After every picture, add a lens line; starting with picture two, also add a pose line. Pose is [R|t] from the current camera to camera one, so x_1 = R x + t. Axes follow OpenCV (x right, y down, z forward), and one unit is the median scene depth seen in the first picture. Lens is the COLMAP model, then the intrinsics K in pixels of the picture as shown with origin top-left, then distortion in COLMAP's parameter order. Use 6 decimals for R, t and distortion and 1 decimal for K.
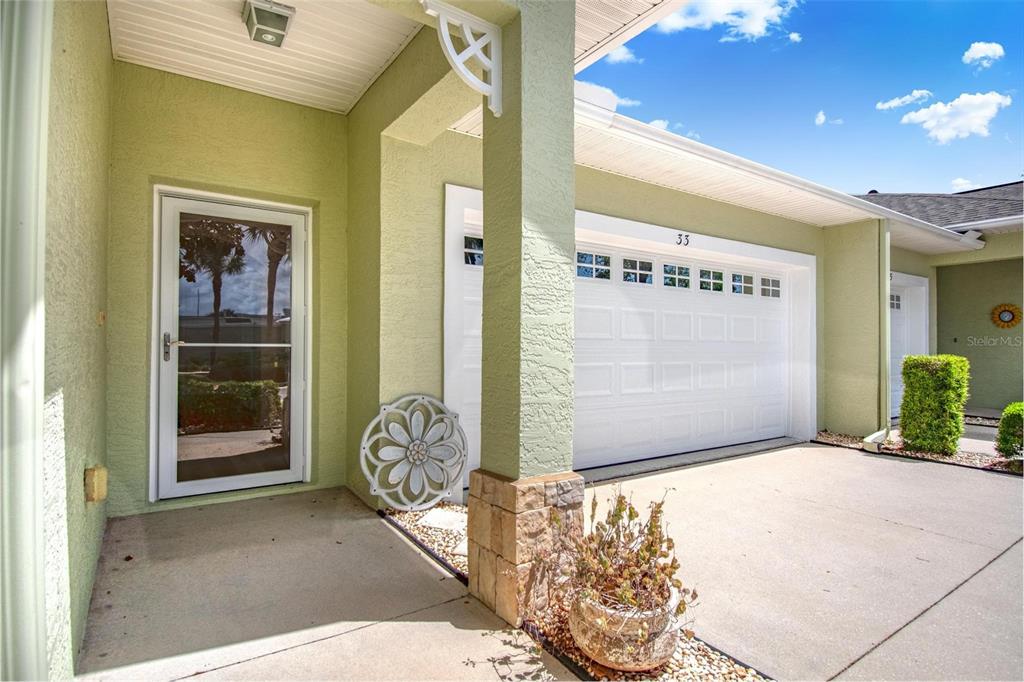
lens RADIAL K [[524.9, 0, 509.2], [0, 524.9, 342.7], [0, 0, 1]] dist [-0.004638, -0.000932]
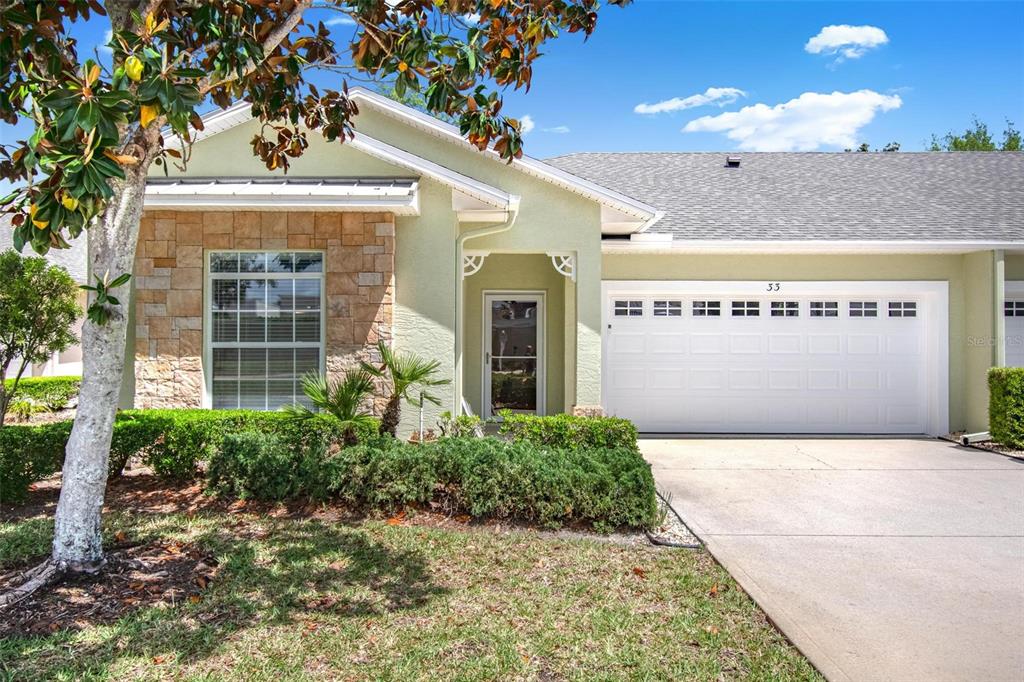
lens RADIAL K [[751.4, 0, 515.4], [0, 751.4, 317.2], [0, 0, 1]] dist [0.001771, -0.000392]
pose [[0.831790, -0.019249, -0.554756, 1.327272], [0.006416, 0.999665, -0.025067, -0.089979], [0.555053, 0.017292, 0.831635, -1.744300]]
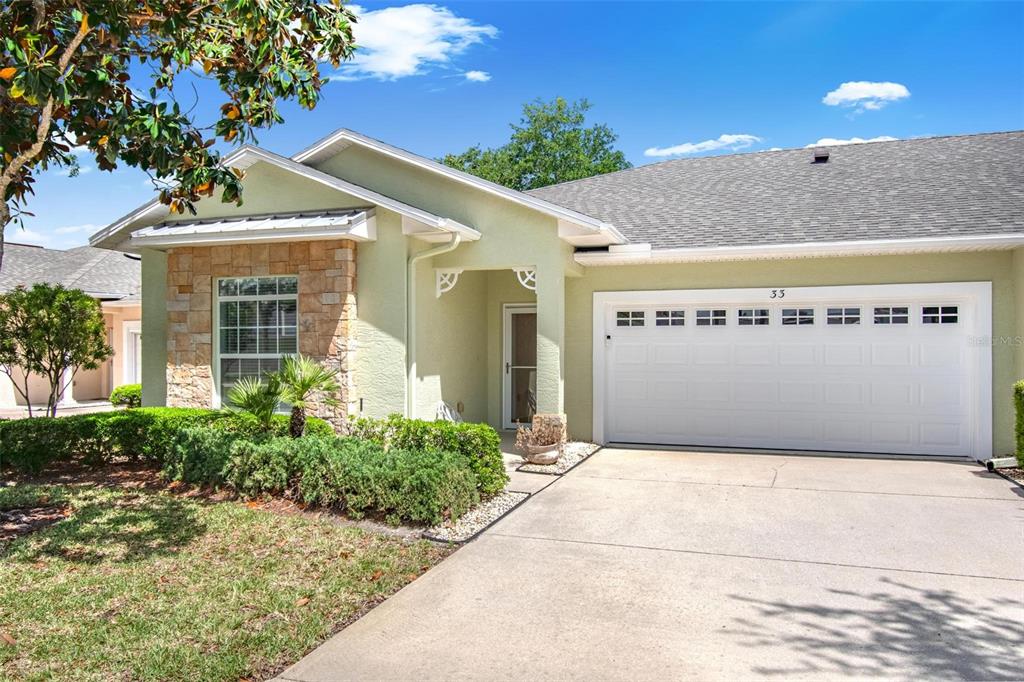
lens RADIAL K [[750.6, 0, 509.9], [0, 750.6, 331.9], [0, 0, 1]] dist [0.001145, -0.004623]
pose [[0.608301, -0.024758, -0.793320, 2.178014], [0.011094, 0.999681, -0.022692, -0.082904], [0.793629, 0.005002, 0.608382, -1.162395]]
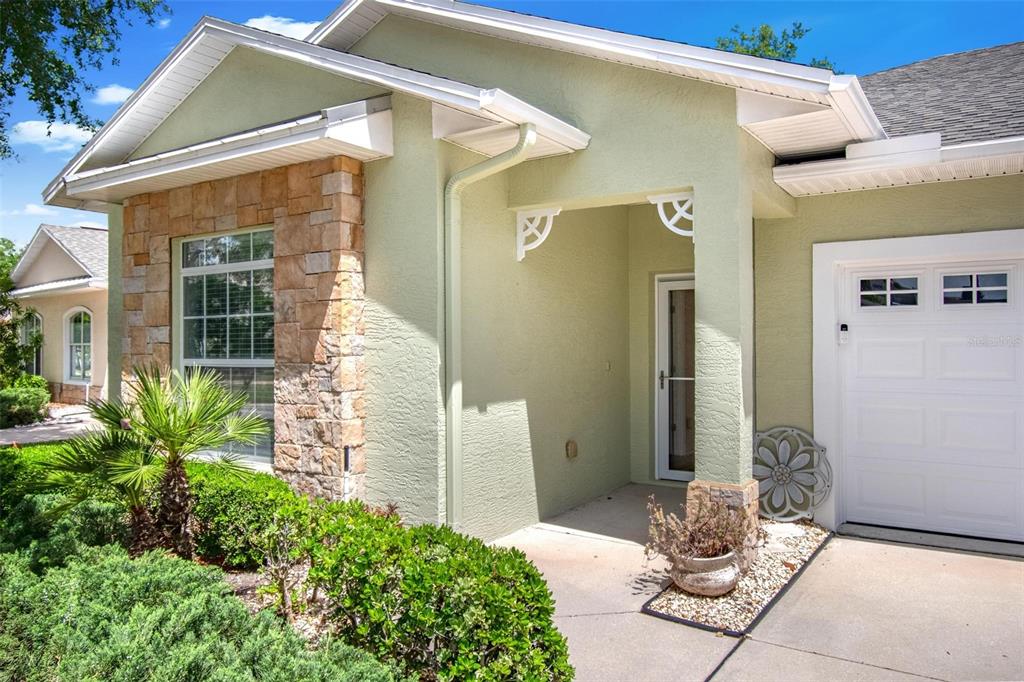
lens RADIAL K [[750.6, 0, 509.9], [0, 750.6, 331.9], [0, 0, 1]] dist [0.001145, -0.004623]
pose [[0.374851, -0.021198, -0.926843, 1.200131], [0.014248, 0.999752, -0.017104, -0.099534], [0.926976, -0.006794, 0.375060, -0.234566]]
